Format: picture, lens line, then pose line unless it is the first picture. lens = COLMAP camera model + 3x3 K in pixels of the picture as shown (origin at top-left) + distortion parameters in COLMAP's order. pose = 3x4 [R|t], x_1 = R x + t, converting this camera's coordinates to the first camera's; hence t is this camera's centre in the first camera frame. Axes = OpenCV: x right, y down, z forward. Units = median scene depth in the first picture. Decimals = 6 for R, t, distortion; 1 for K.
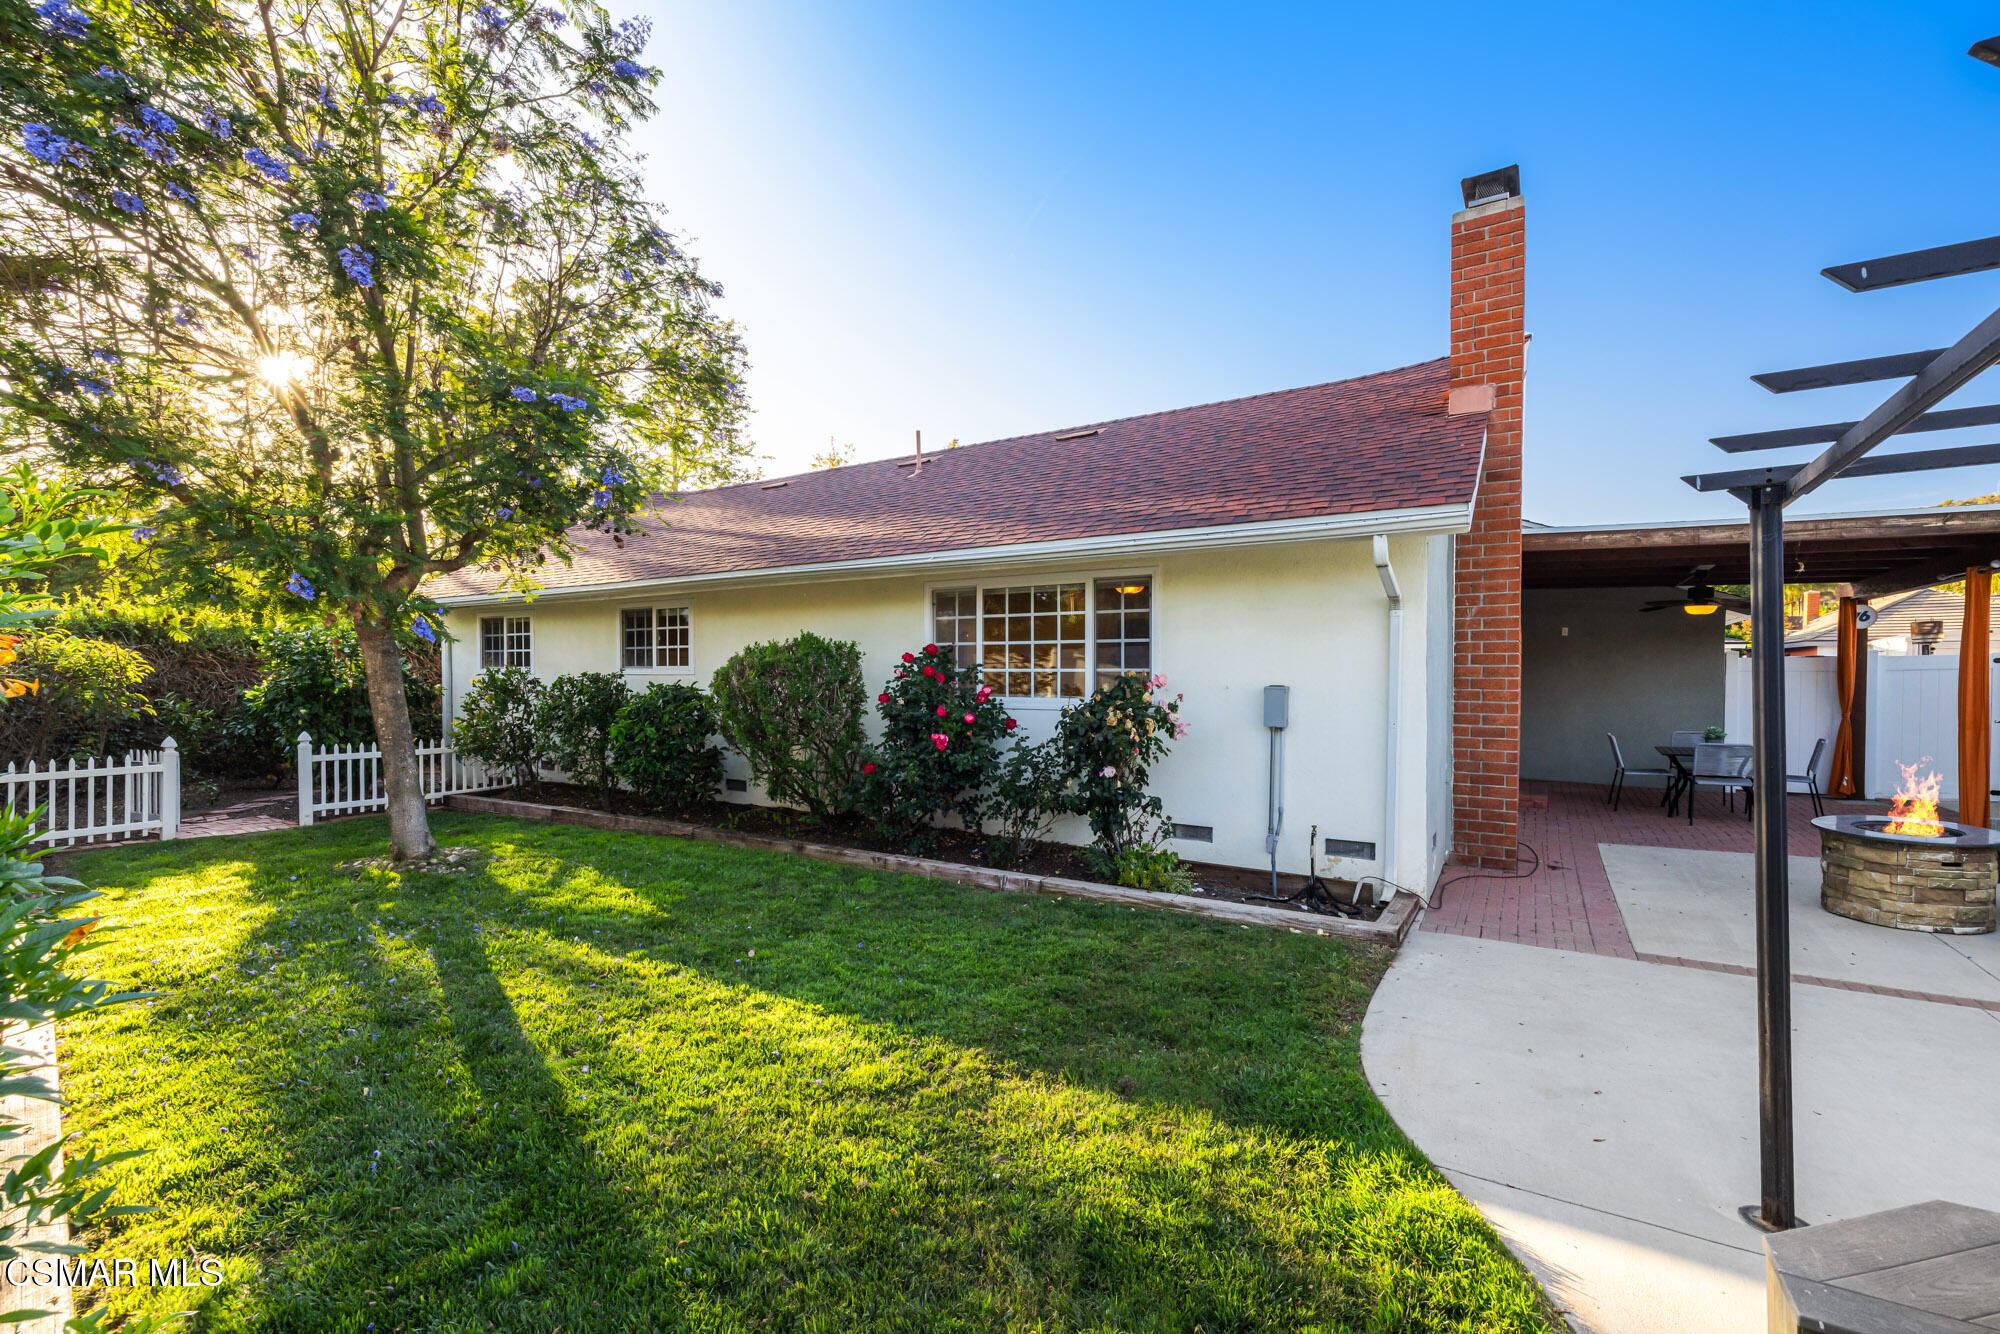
lens RADIAL K [[855.7, 0, 1000.1], [0, 855.7, 684.9], [0, 0, 1]] dist [0.002661, 0.000002]
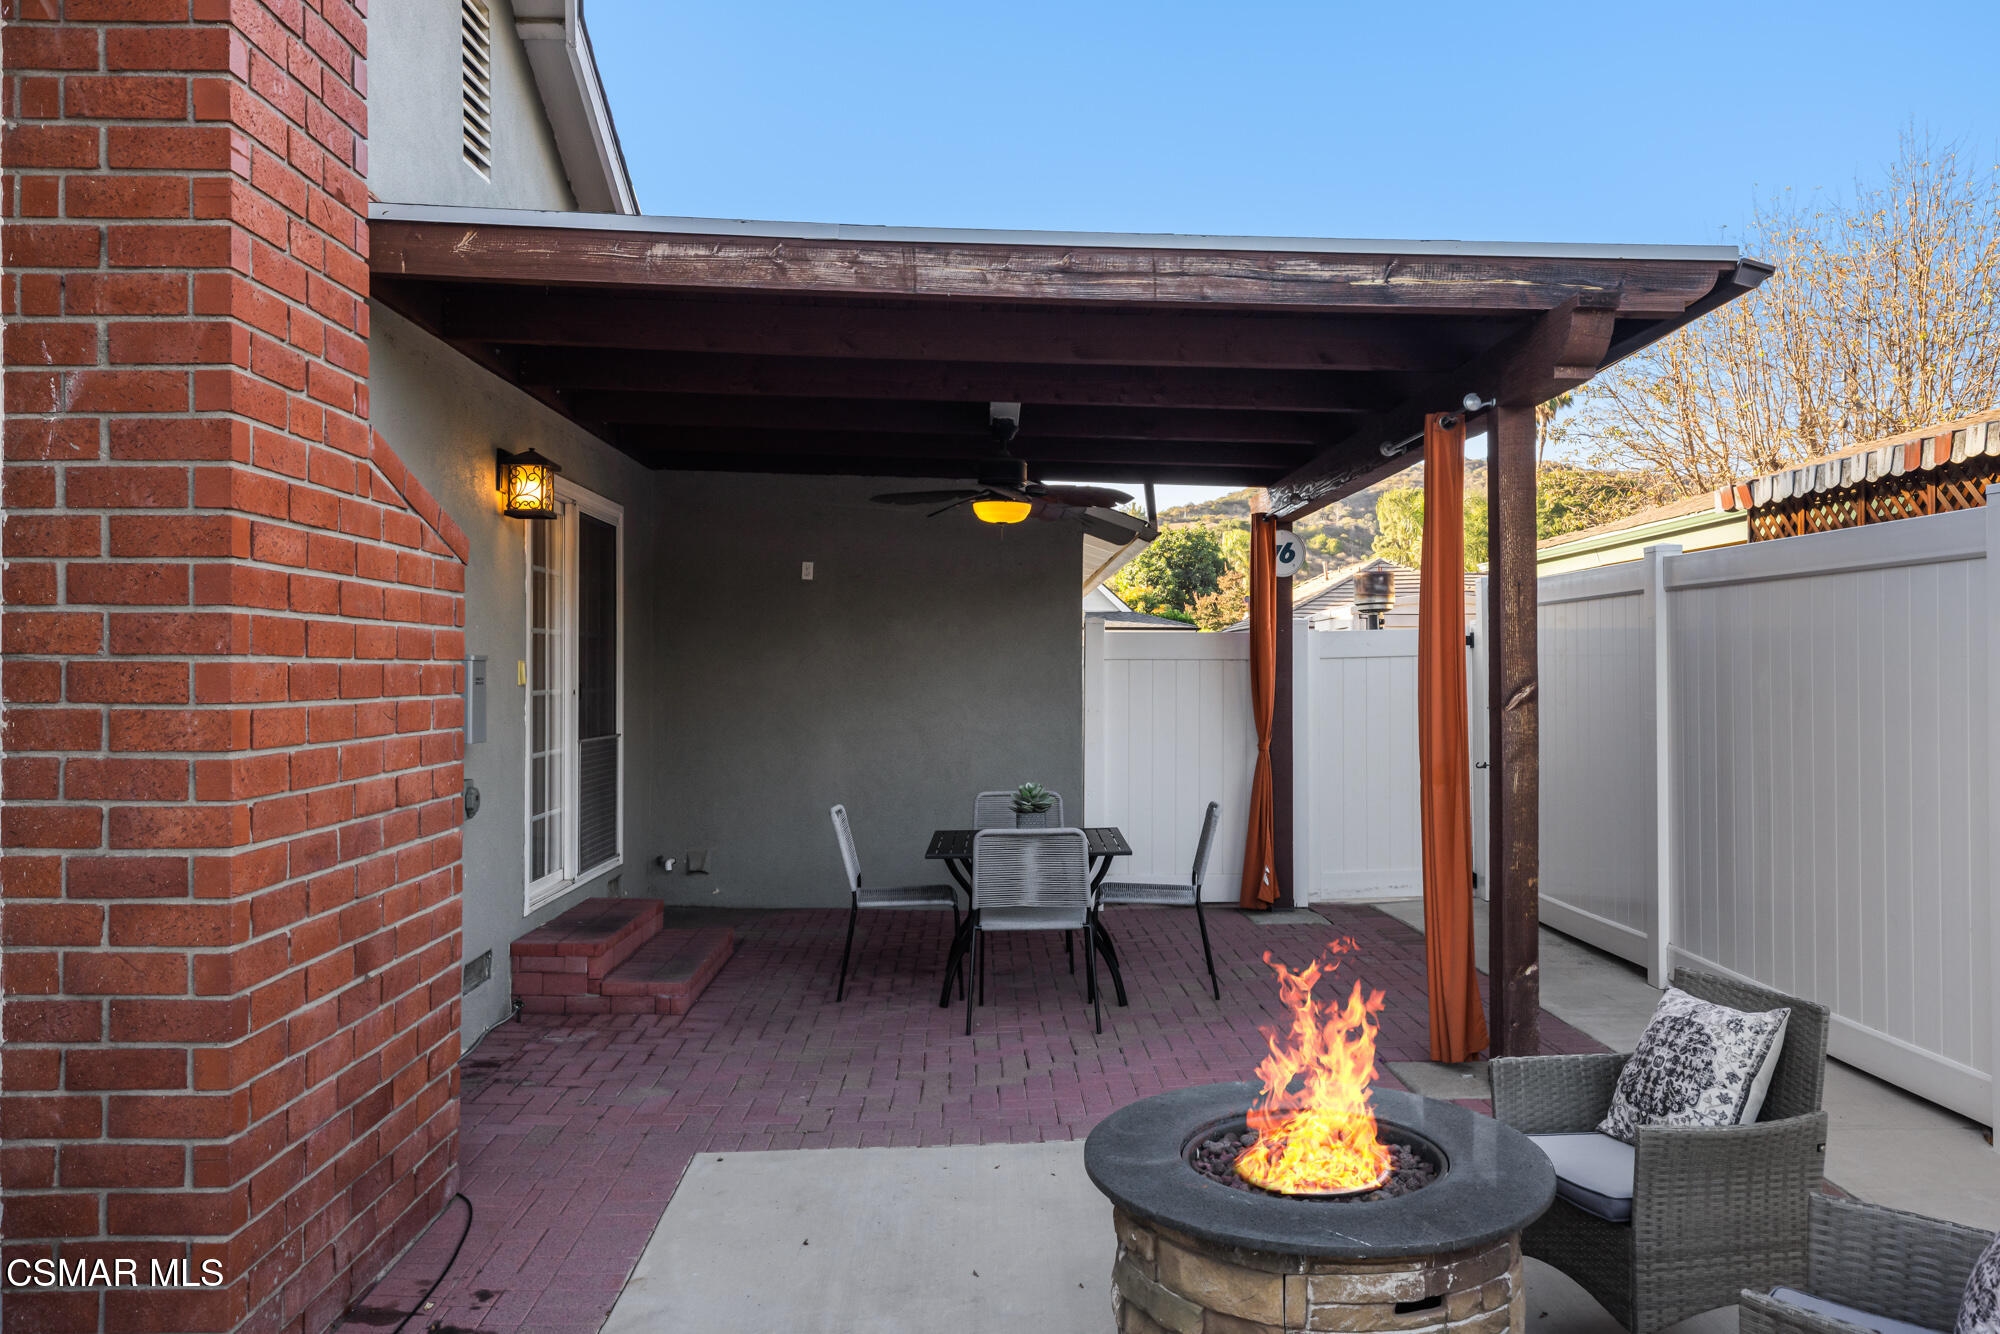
lens RADIAL K [[1607.6, 0, 1000.0], [0, 1607.6, 667.0], [0, 0, 1]] dist [0.061070, 0.000069]
pose [[0.831632, 0.001647, 0.555325, 0.510553], [0.008965, 0.999825, -0.016391, 0.004357], [-0.555255, 0.018610, 0.831472, 0.457836]]
